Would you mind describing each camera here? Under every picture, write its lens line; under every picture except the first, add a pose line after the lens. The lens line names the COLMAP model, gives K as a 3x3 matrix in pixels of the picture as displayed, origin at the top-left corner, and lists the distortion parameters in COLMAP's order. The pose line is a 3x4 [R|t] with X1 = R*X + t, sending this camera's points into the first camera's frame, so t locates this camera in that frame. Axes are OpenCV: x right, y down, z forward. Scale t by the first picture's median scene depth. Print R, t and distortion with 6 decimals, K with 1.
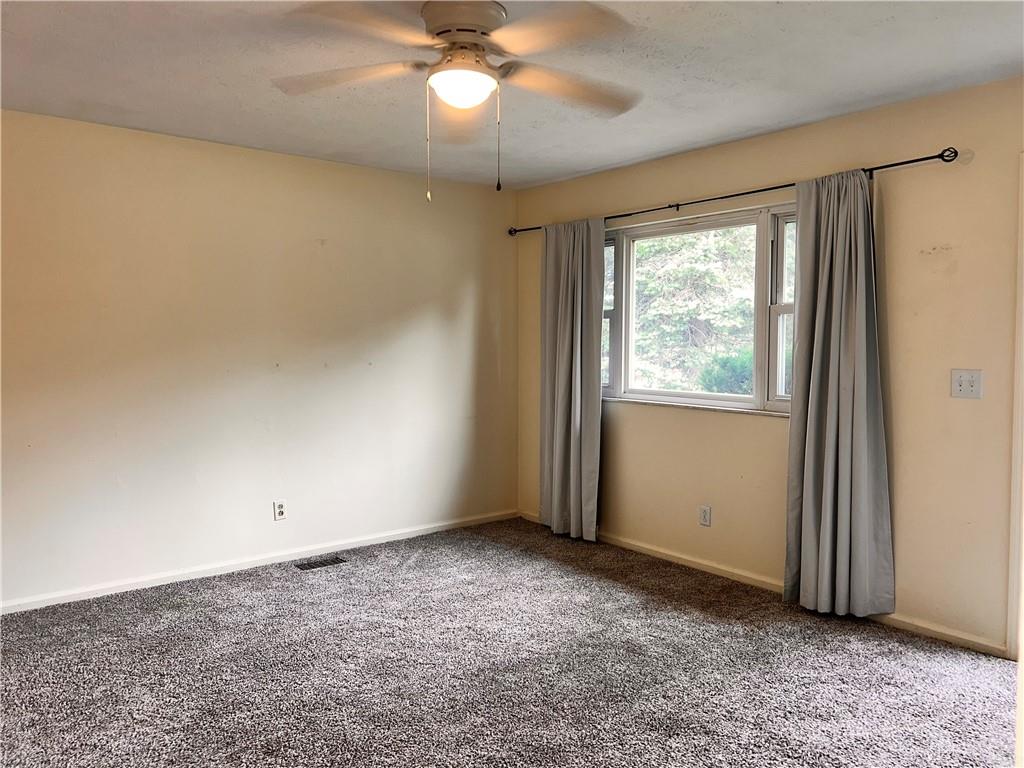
lens RADIAL K [[791.2, 0, 511.7], [0, 791.2, 384.6], [0, 0, 1]] dist [0.084044, -0.093807]
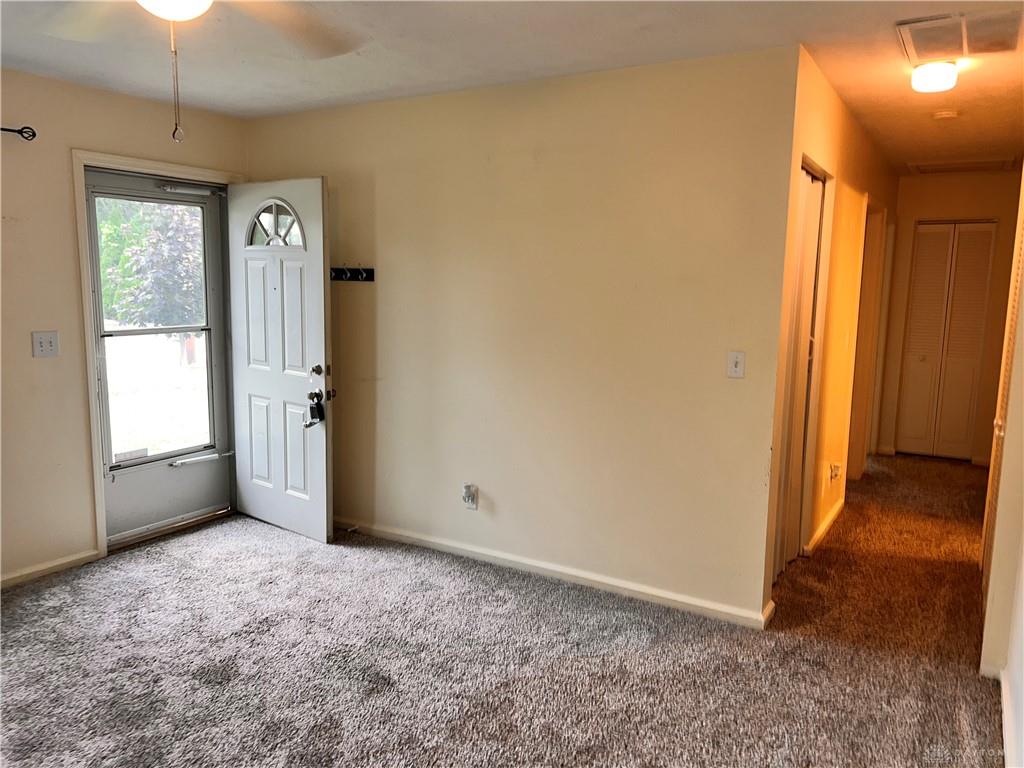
lens RADIAL K [[791.2, 0, 511.7], [0, 791.2, 384.6], [0, 0, 1]] dist [0.084044, -0.093807]
pose [[-0.362083, -0.125363, 0.923678, -0.617943], [0.043448, 0.987568, 0.151066, -0.073822], [-0.931133, 0.094830, -0.352135, 0.679505]]
